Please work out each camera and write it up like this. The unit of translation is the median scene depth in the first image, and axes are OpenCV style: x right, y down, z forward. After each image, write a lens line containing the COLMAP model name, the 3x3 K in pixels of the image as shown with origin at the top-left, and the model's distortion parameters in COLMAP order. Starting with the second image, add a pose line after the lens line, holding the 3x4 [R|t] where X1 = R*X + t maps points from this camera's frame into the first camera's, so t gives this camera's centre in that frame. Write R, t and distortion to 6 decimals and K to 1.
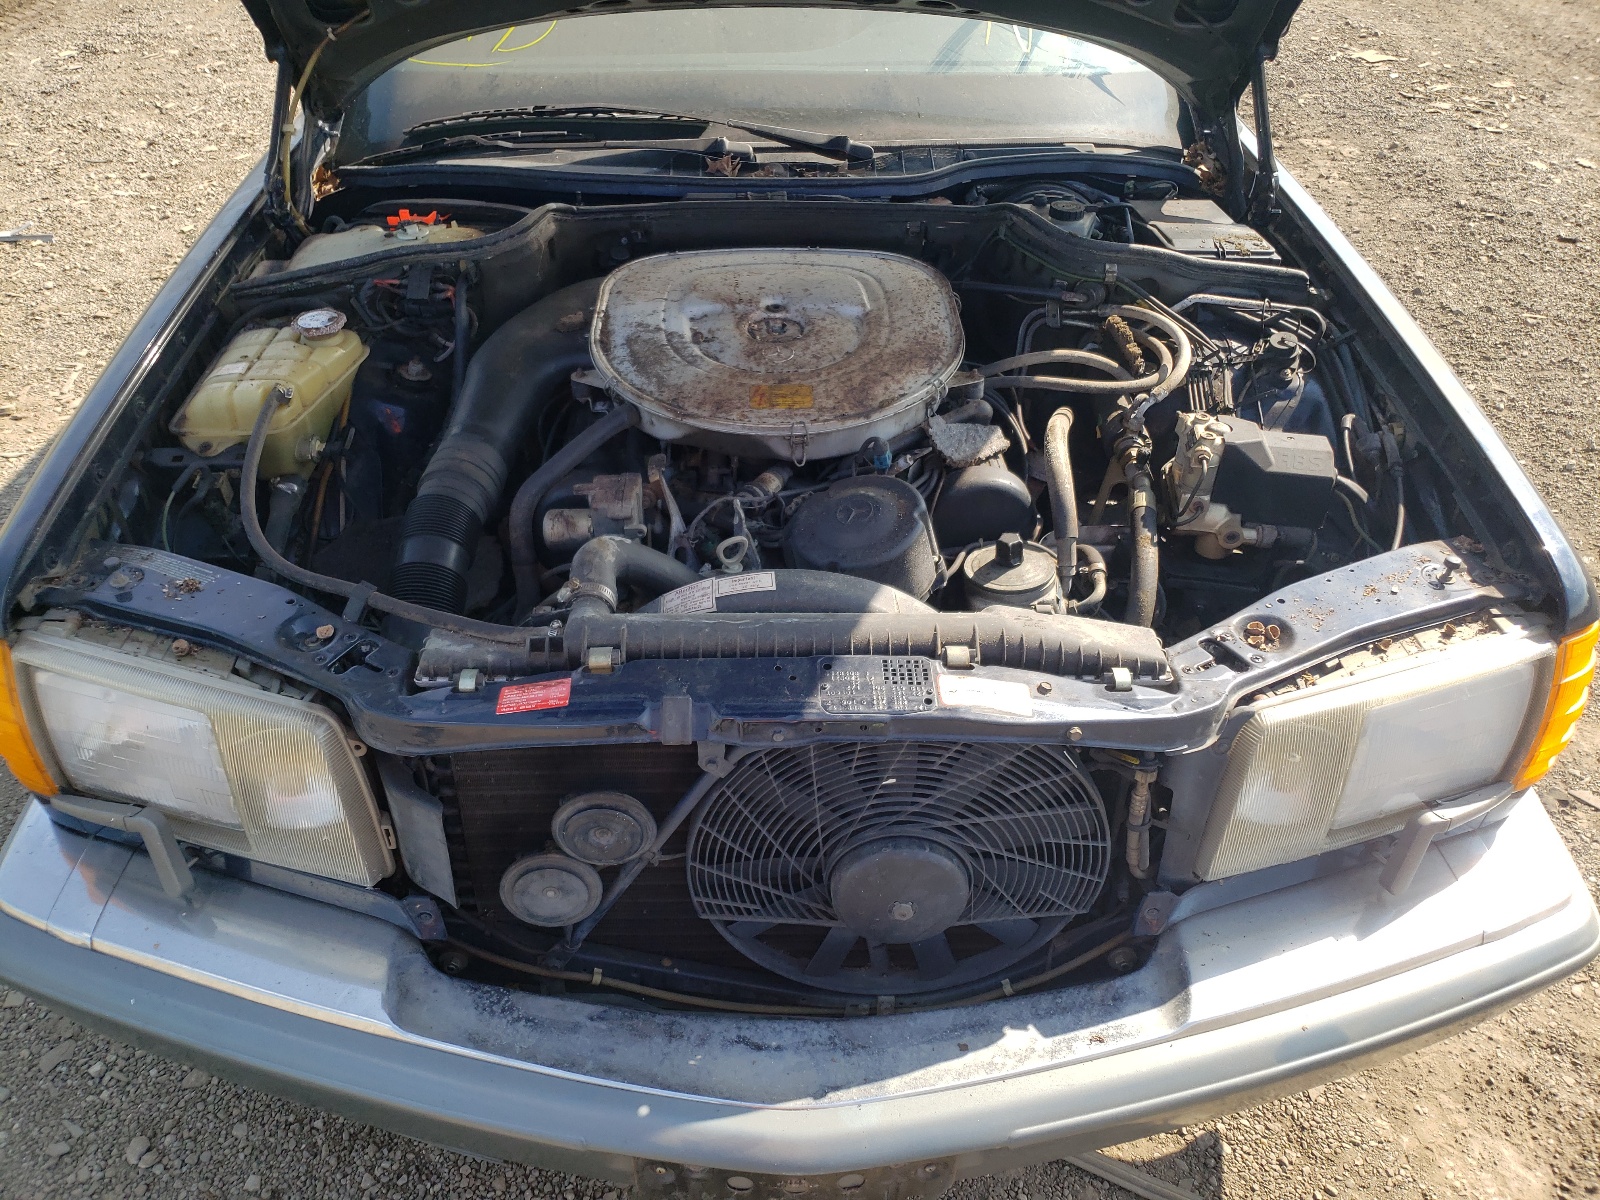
lens RADIAL K [[1221.0, 0, 800.0], [0, 1221.0, 600.0], [0, 0, 1]] dist [-0.003174, -0.001649]
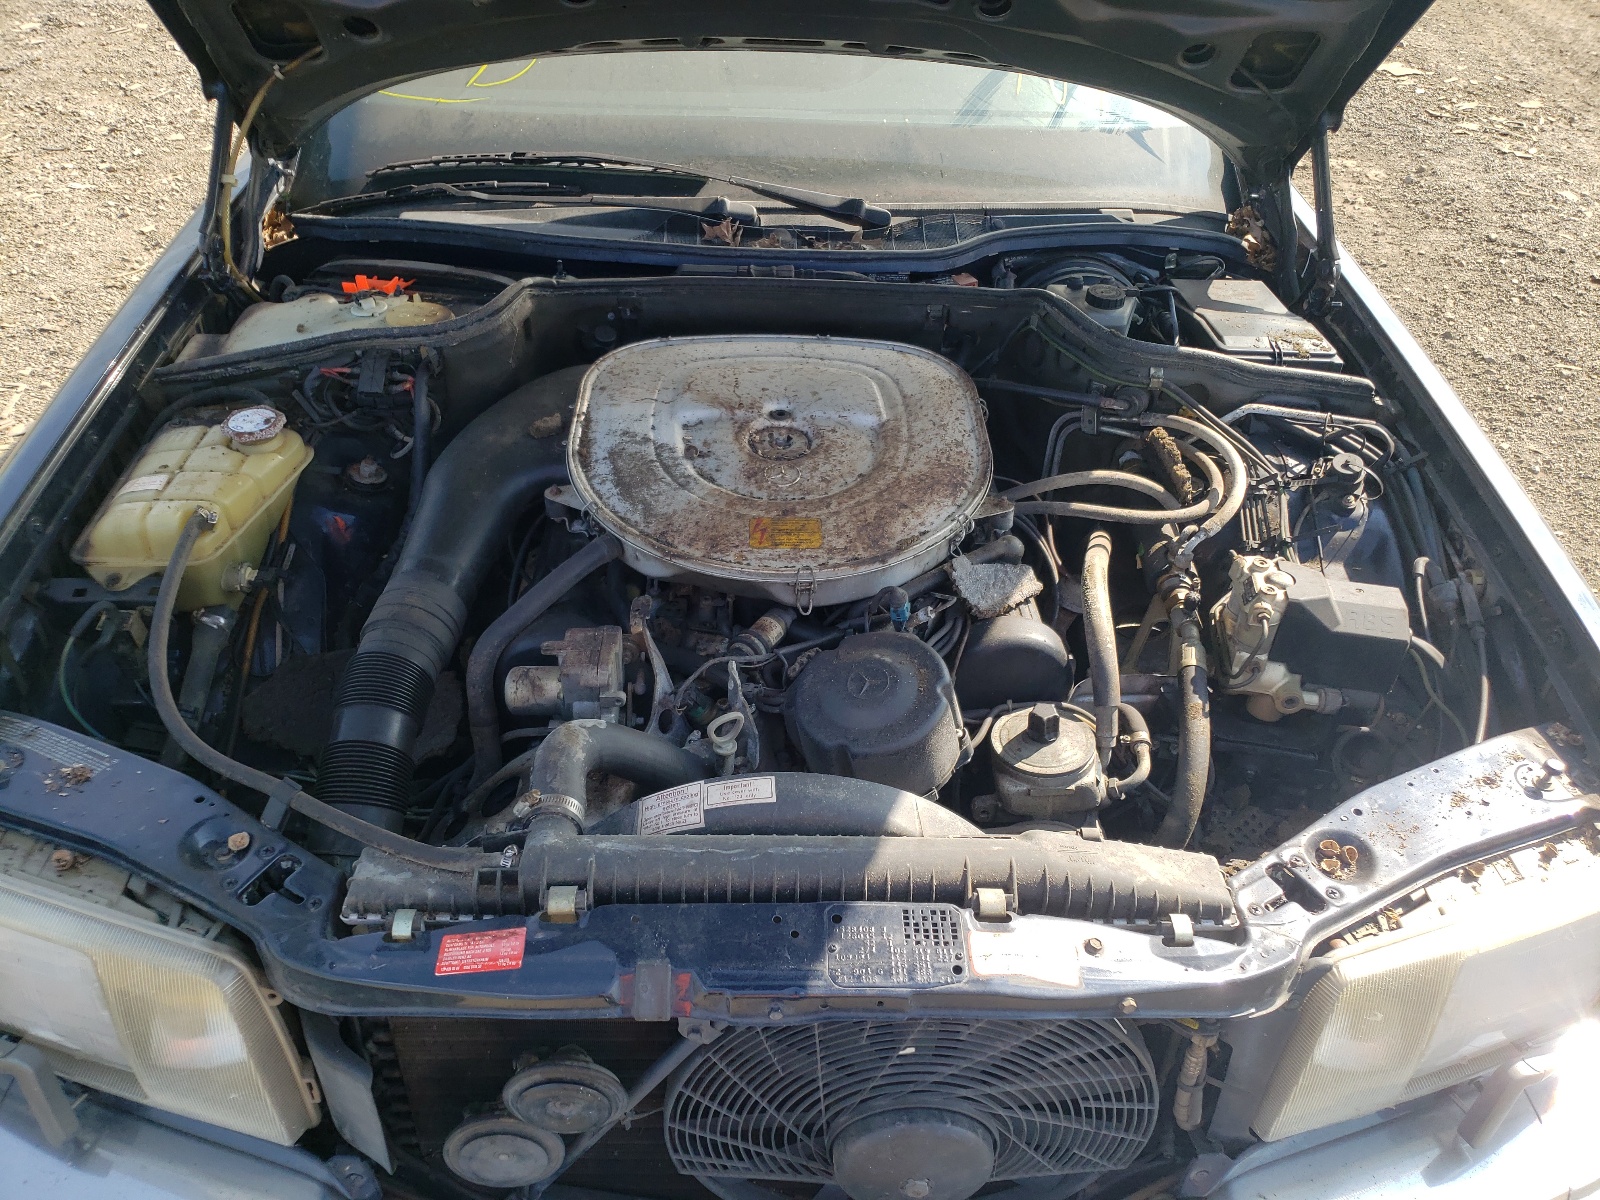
lens RADIAL K [[1206.5, 0, 822.4], [0, 1206.5, 600.3], [0, 0, 1]] dist [0.004942, -0.009646]
pose [[0.999464, 0.020623, 0.025434, -0.008894], [-0.021377, 0.999329, 0.029729, -0.133851], [-0.024804, -0.030257, 0.999234, 0.125717]]
